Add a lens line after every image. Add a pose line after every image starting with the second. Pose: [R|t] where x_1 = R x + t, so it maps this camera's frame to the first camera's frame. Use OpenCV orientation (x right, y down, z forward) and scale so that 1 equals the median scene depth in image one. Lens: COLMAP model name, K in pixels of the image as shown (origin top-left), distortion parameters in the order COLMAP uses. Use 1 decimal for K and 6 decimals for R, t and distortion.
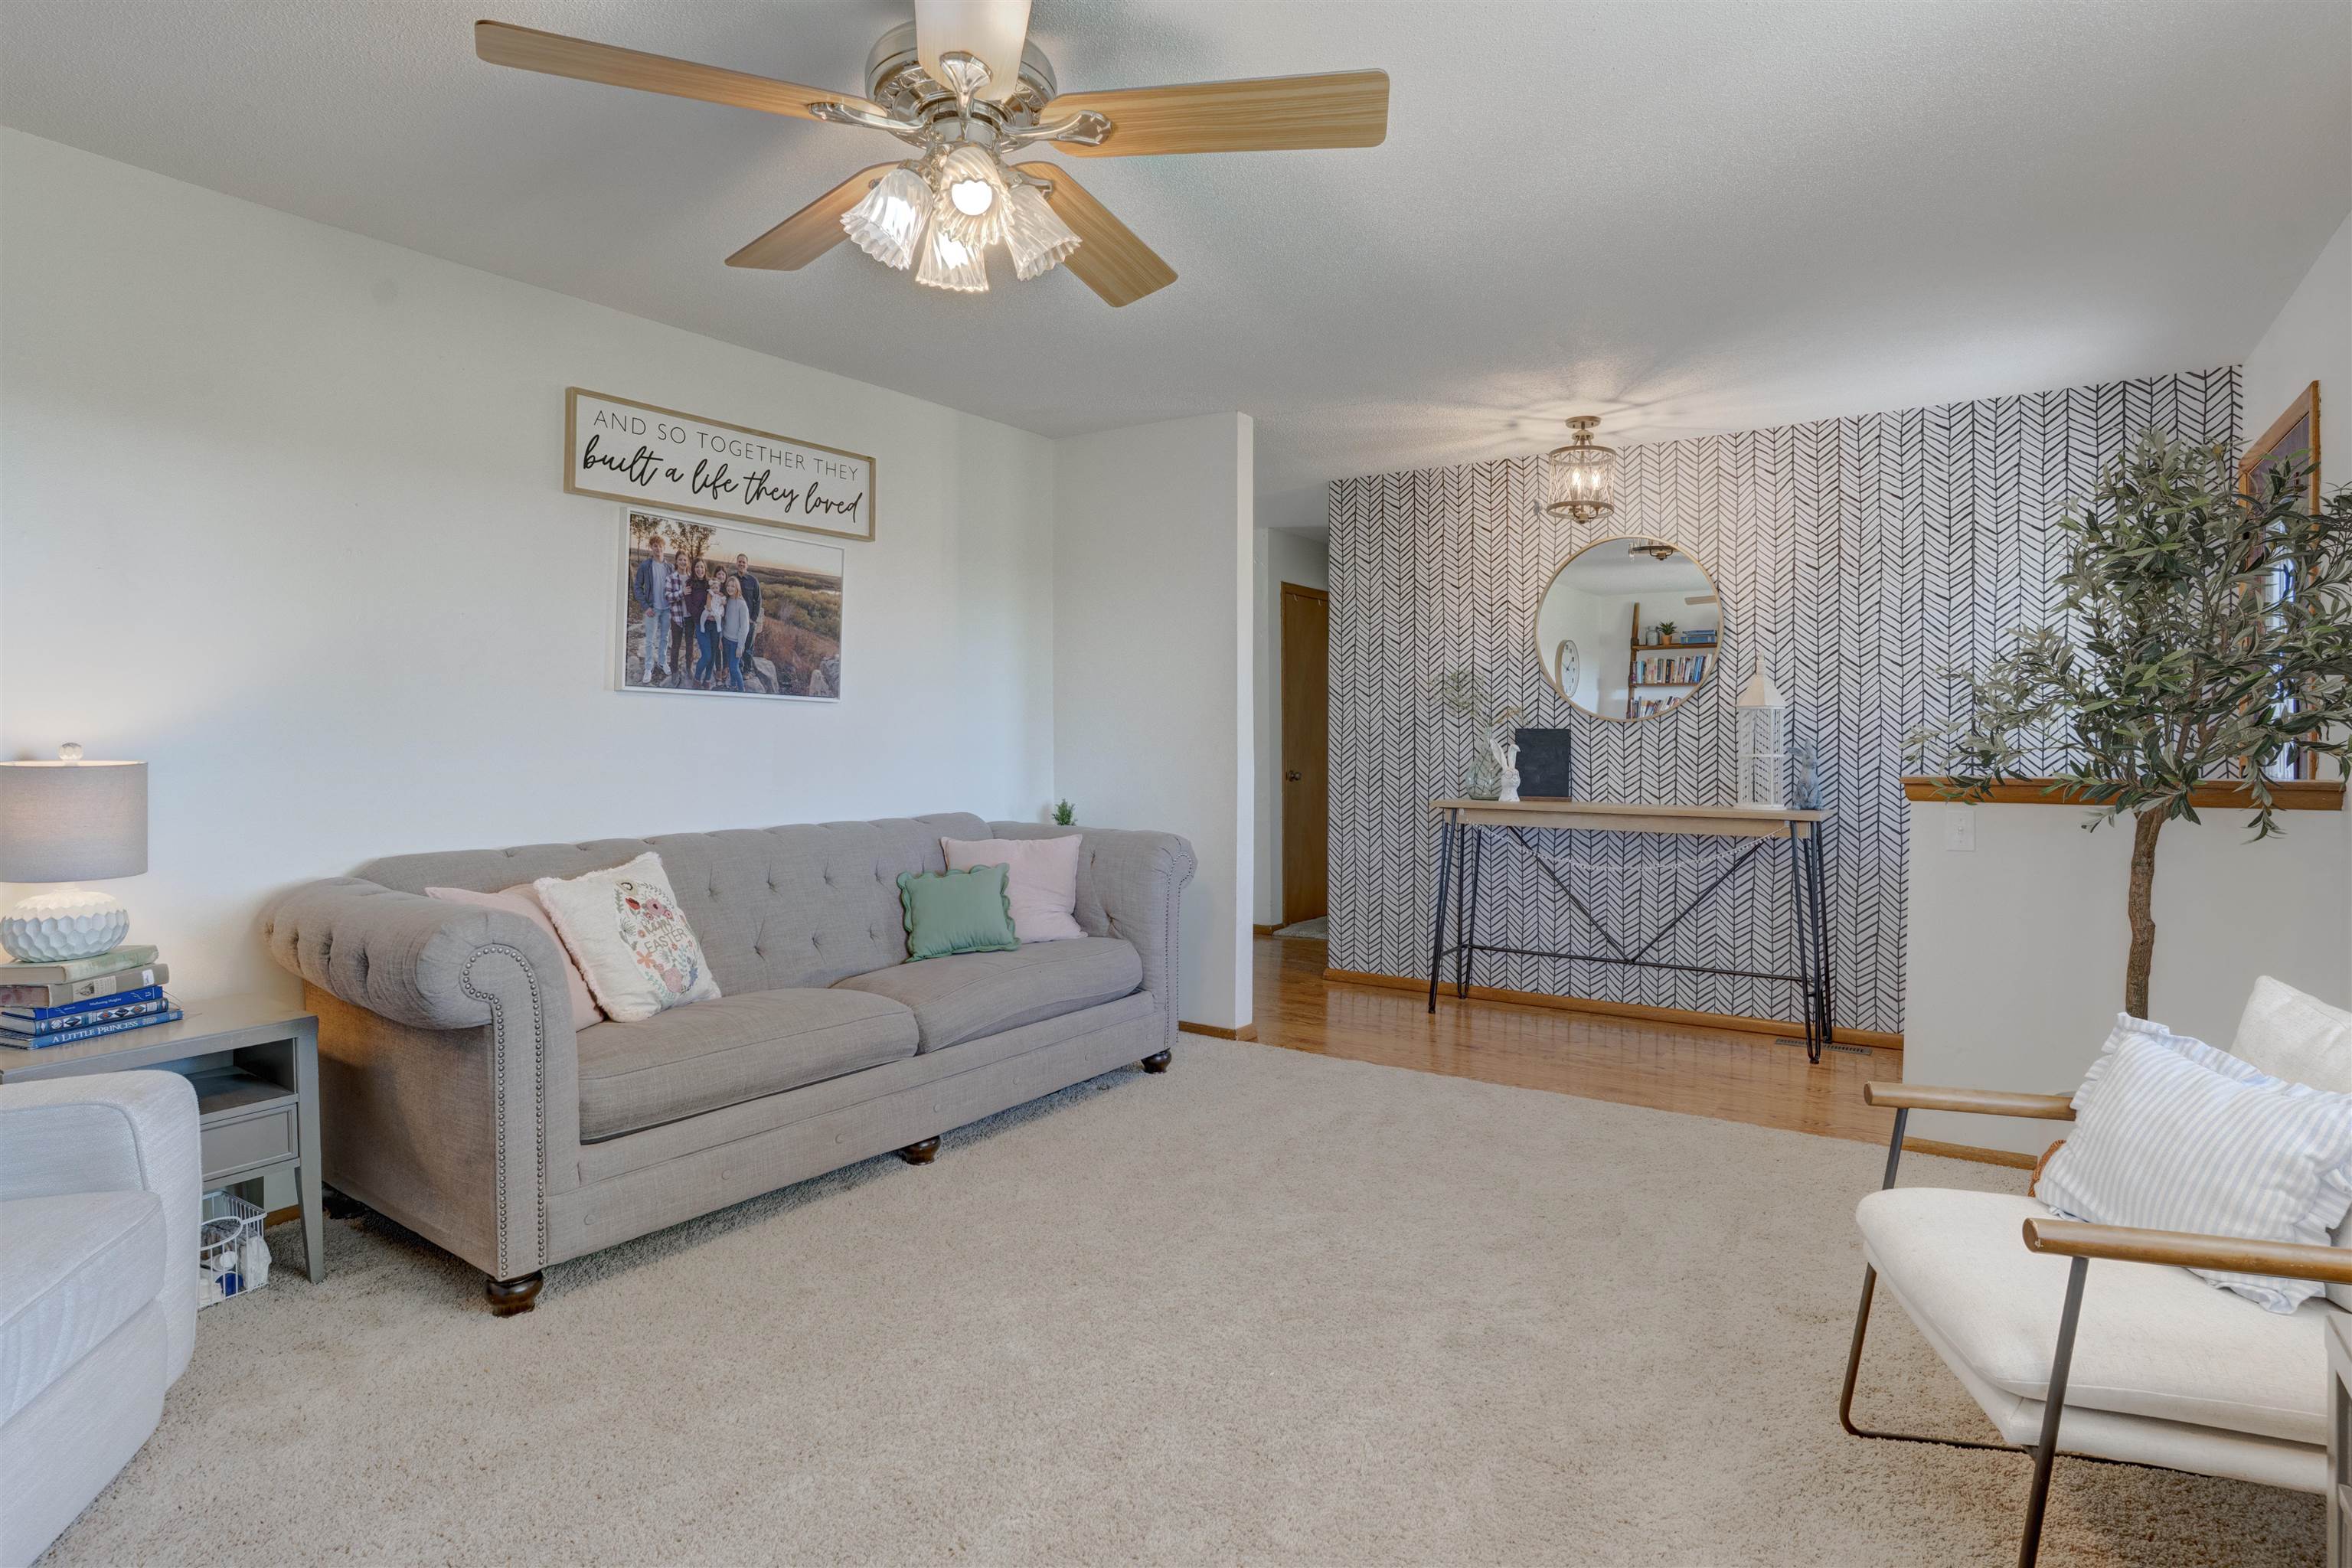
lens RADIAL K [[1258.3, 0, 1170.6], [0, 1258.3, 729.0], [0, 0, 1]] dist [-0.079828, 0.055164]
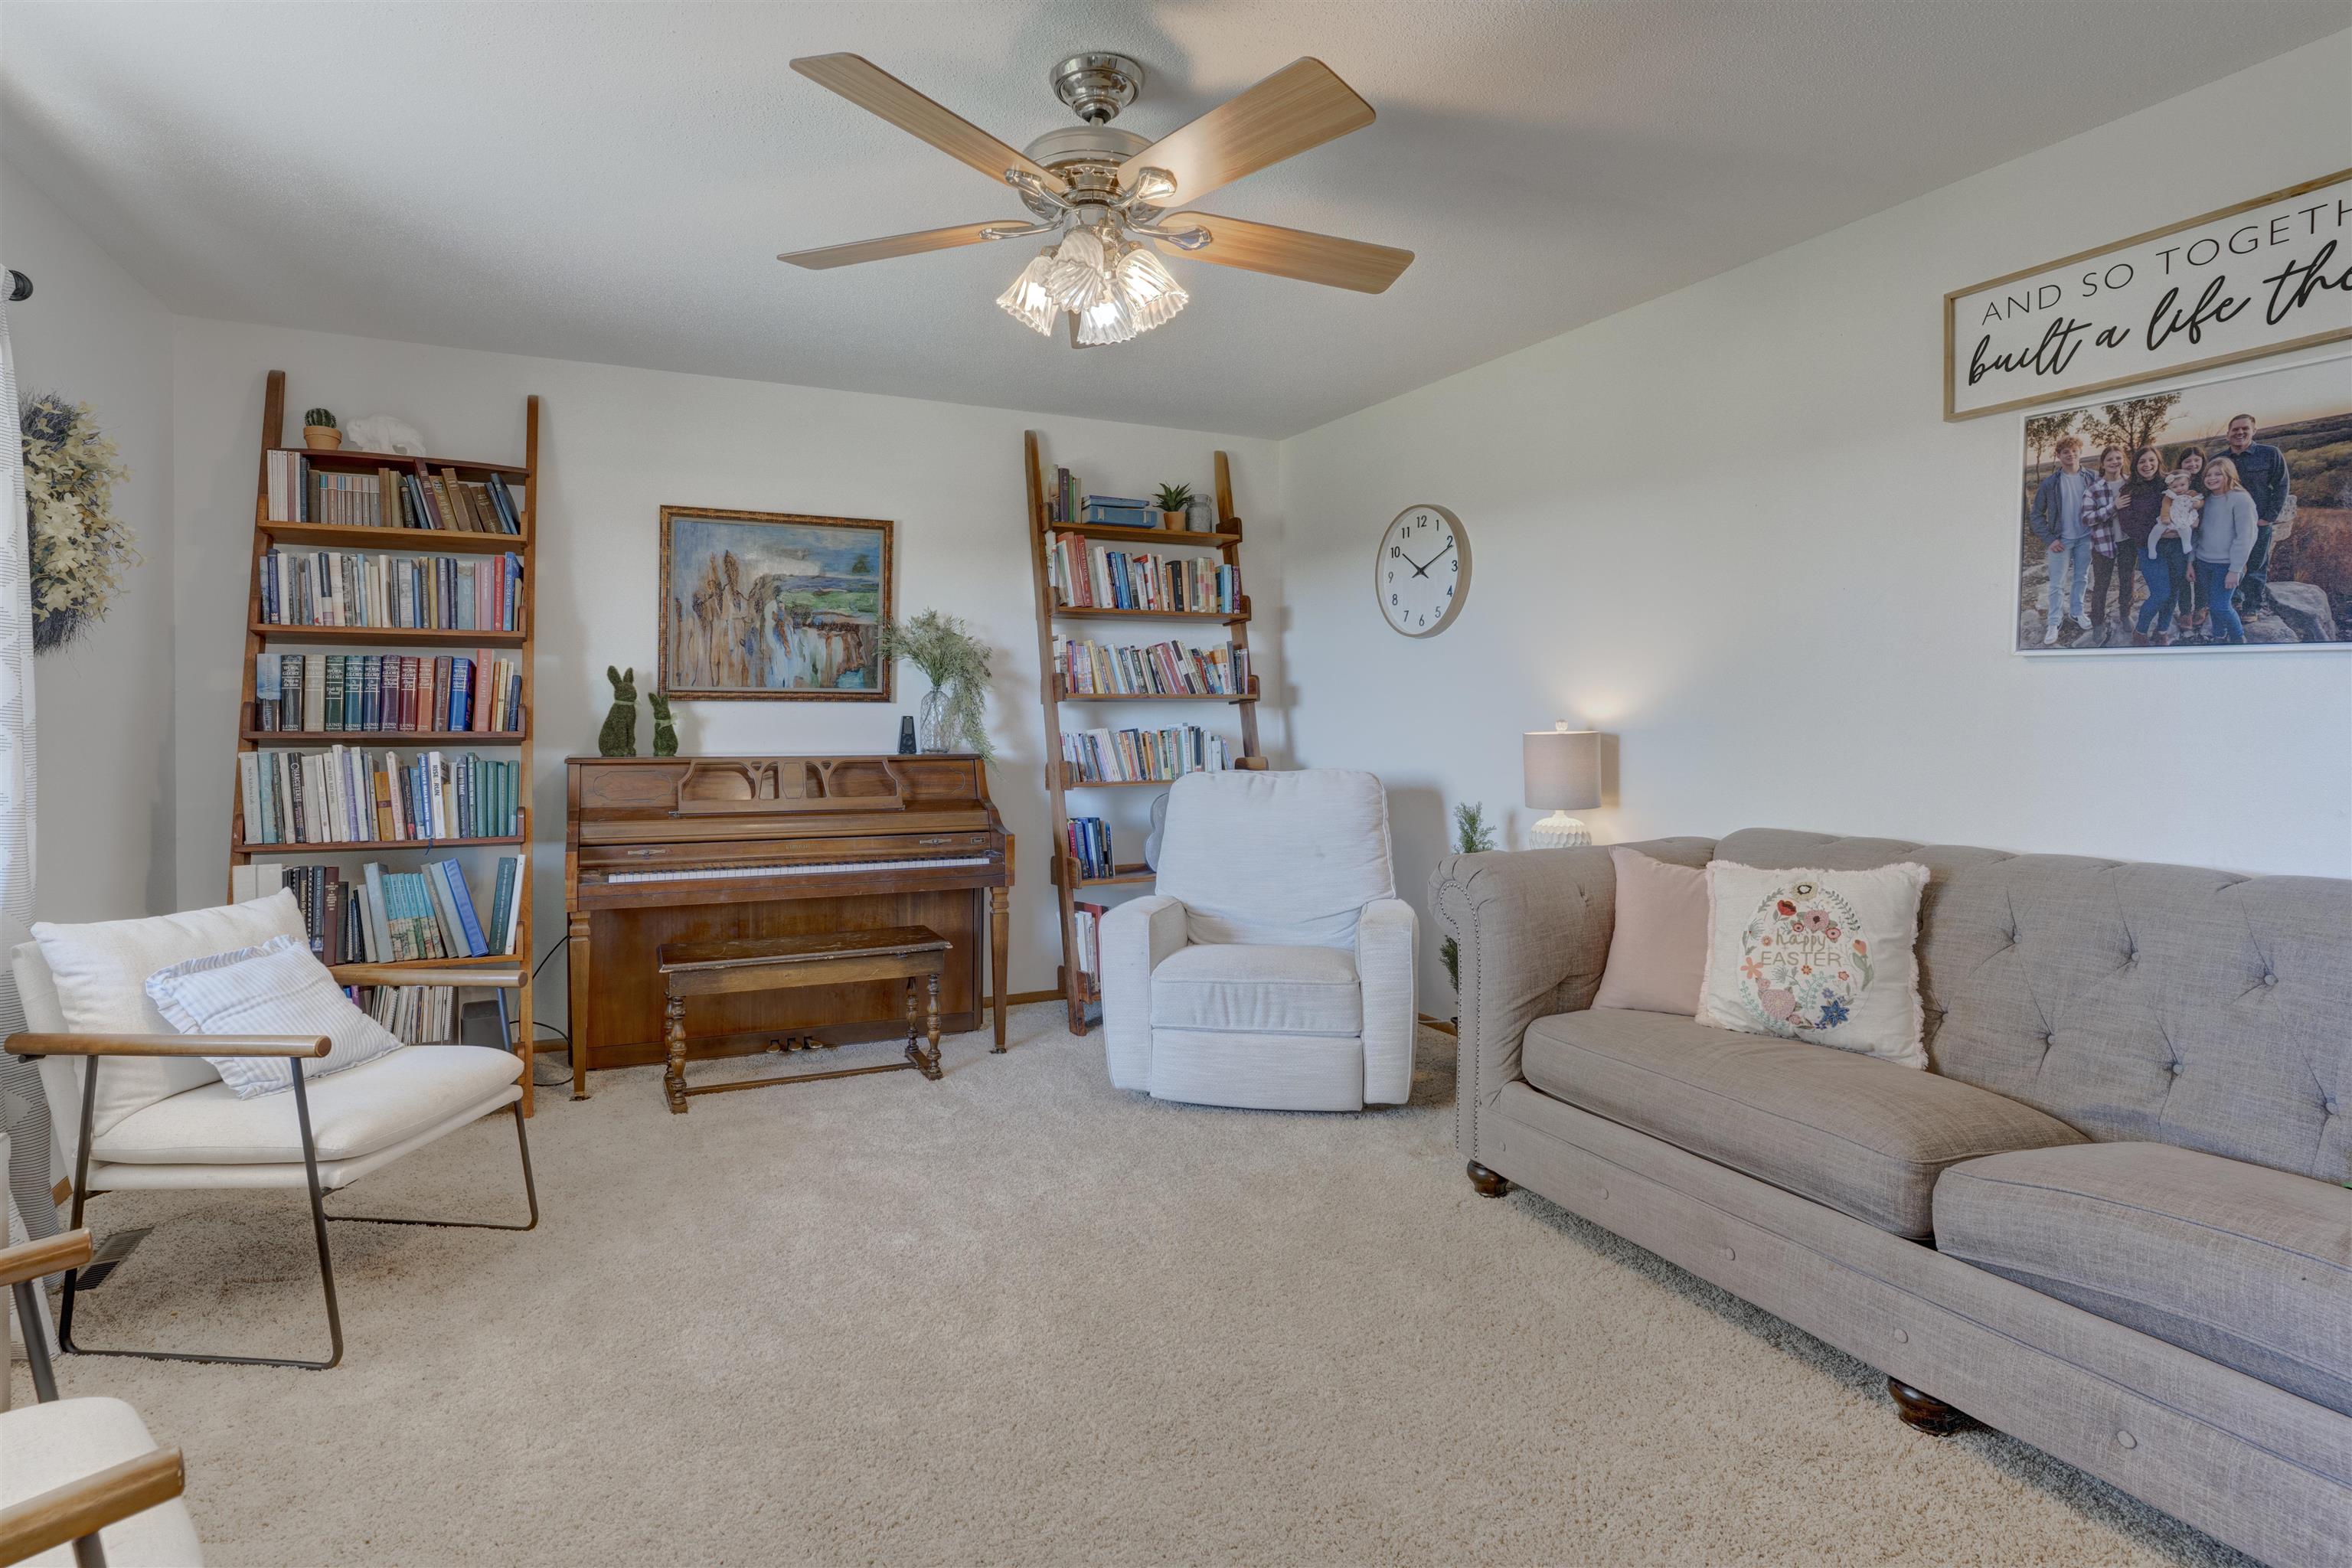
lens RADIAL K [[1258.3, 0, 1170.6], [0, 1258.3, 729.0], [0, 0, 1]] dist [-0.079828, 0.055164]
pose [[-0.493451, 0.004844, -0.869760, 0.447785], [0.000045, 0.999985, 0.005544, 0.008588], [0.869774, 0.002696, -0.493444, 0.880281]]
